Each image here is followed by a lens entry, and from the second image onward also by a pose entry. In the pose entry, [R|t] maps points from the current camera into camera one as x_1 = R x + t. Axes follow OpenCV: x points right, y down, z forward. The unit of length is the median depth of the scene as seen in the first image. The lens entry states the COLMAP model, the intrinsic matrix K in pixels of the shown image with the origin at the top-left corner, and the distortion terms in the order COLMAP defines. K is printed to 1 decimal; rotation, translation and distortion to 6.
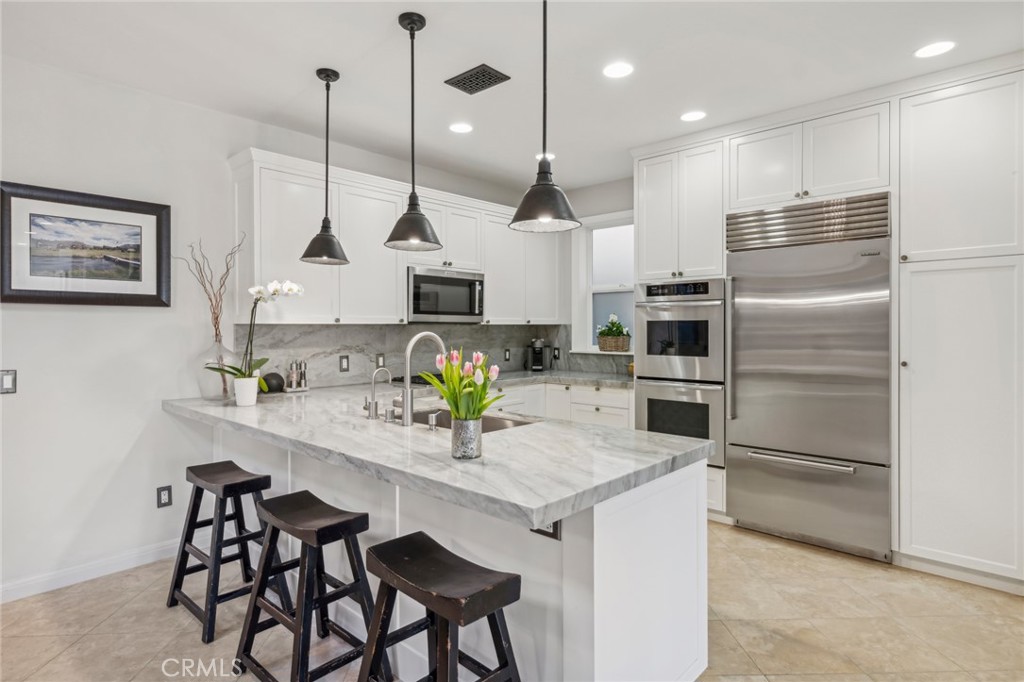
lens RADIAL K [[545.6, 0, 512.6], [0, 545.6, 331.6], [0, 0, 1]] dist [-0.001910, 0.001718]
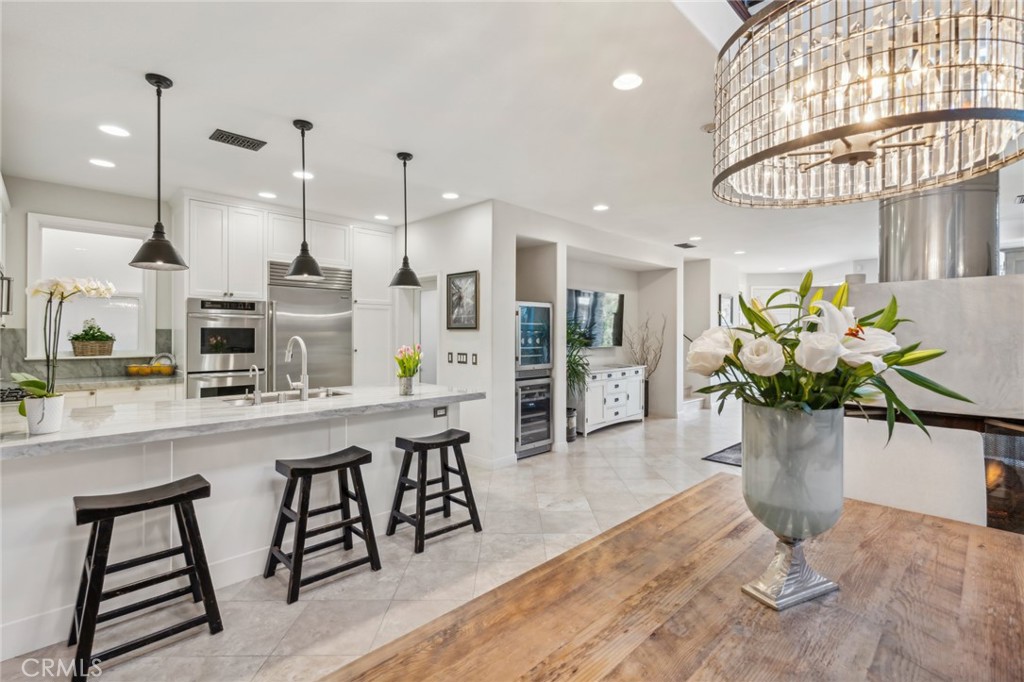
lens RADIAL K [[468.3, 0, 512.1], [0, 468.3, 336.9], [0, 0, 1]] dist [-0.000201, 0.000989]
pose [[0.045186, -0.005157, 0.998965, -0.829463], [0.002065, 0.999985, 0.005069, -0.002365], [-0.998976, 0.001834, 0.045196, 0.224870]]
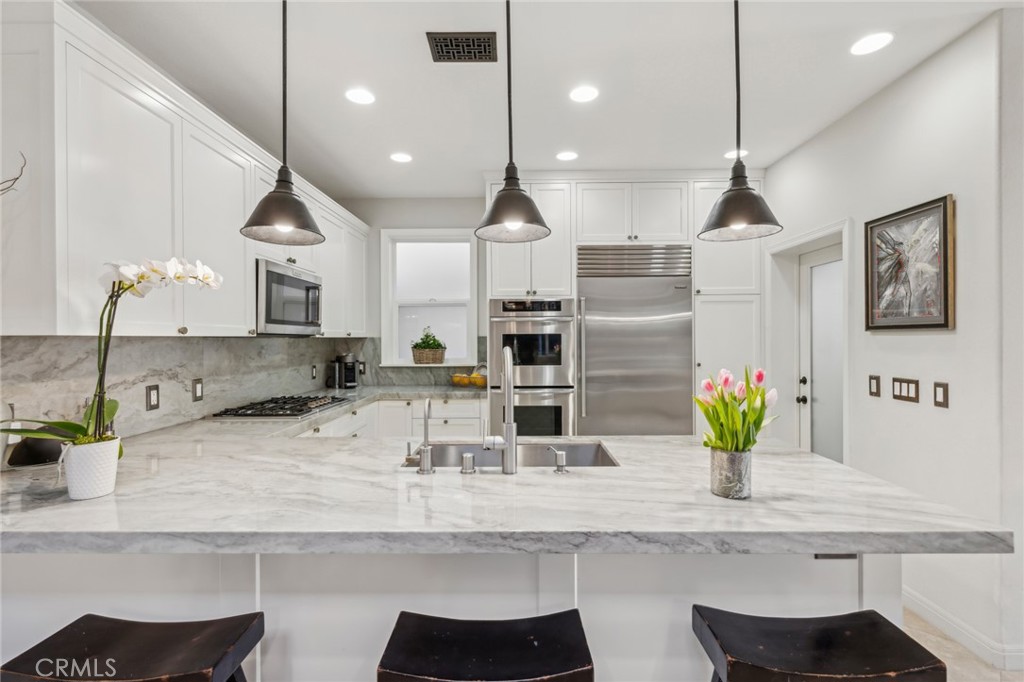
lens RADIAL K [[468.3, 0, 512.4], [0, 468.3, 340.6], [0, 0, 1]] dist [-0.000201, 0.000989]
pose [[0.745949, -0.003483, 0.665994, -0.360152], [0.007469, 0.999967, -0.003136, -0.004002], [-0.665961, 0.007314, 0.745950, 0.301714]]
